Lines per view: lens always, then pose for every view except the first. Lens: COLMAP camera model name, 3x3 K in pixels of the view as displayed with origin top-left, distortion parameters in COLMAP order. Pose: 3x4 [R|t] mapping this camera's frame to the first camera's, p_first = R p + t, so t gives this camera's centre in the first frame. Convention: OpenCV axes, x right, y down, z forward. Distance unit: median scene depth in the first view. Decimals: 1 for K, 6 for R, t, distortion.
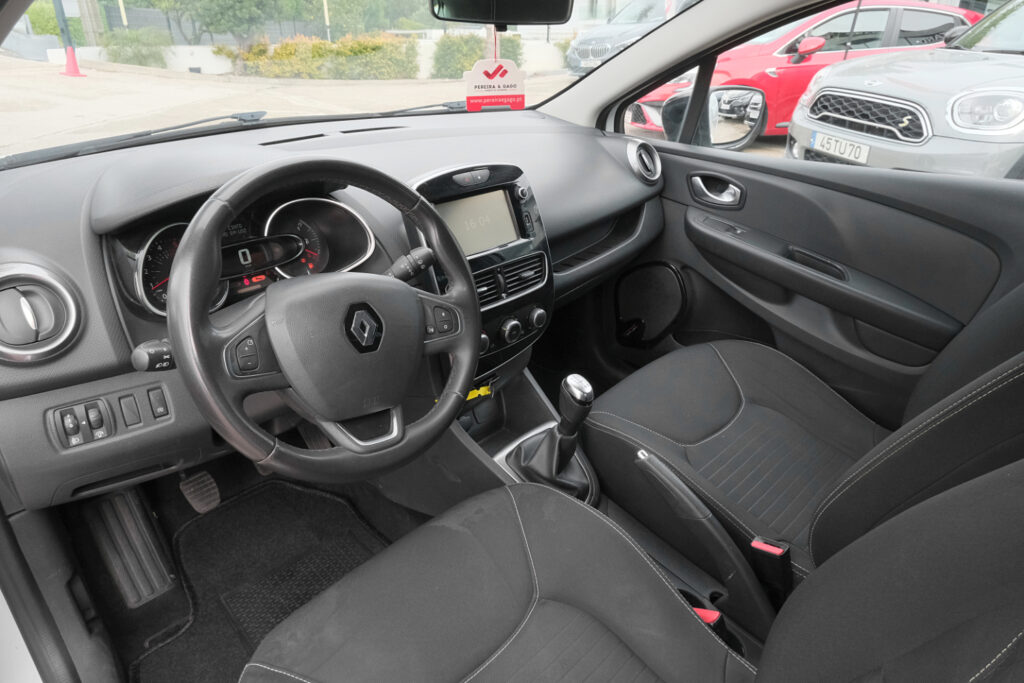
lens RADIAL K [[648.0, 0, 510.0], [0, 648.0, 344.3], [0, 0, 1]] dist [-0.019408, 0.009182]
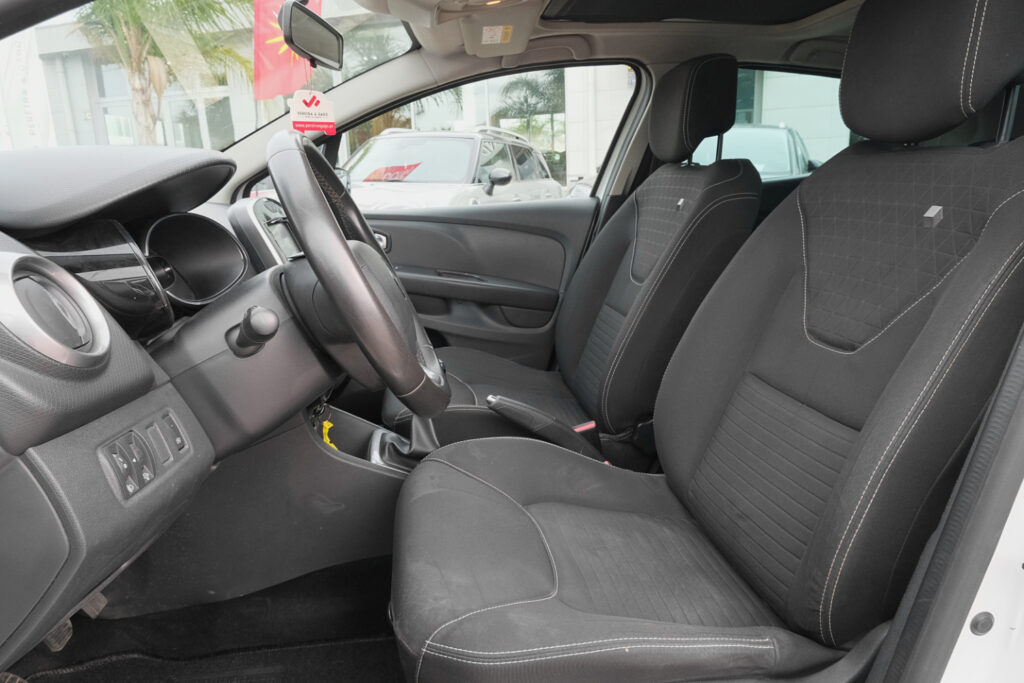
lens RADIAL K [[648.0, 0, 509.0], [0, 648.0, 344.9], [0, 0, 1]] dist [-0.019408, 0.009182]
pose [[0.612993, -0.211321, 0.761304, -0.441872], [0.378086, 0.924536, -0.047800, 0.093196], [-0.693751, 0.317139, 0.646631, 0.091507]]
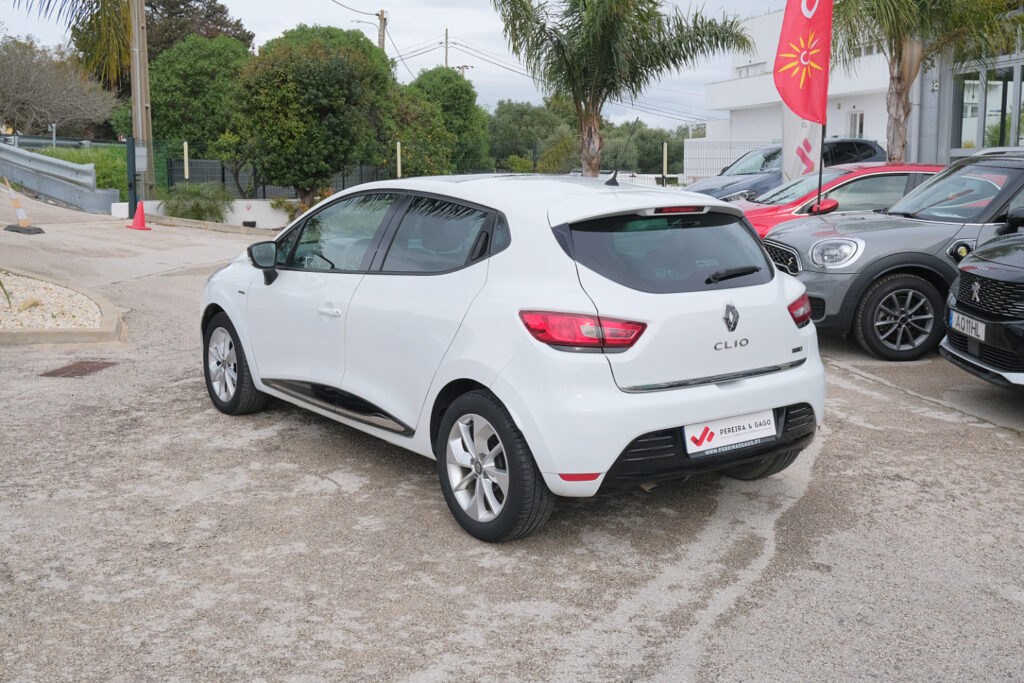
lens RADIAL K [[1116.0, 0, 508.0], [0, 1116.0, 342.3], [0, 0, 1]] dist [-0.027434, 0.000000]
pose [[0.986960, 0.020675, -0.159634, 0.990455], [-0.066707, 0.955084, -0.288730, 1.324475], [0.146495, 0.295614, 0.944008, -3.107422]]
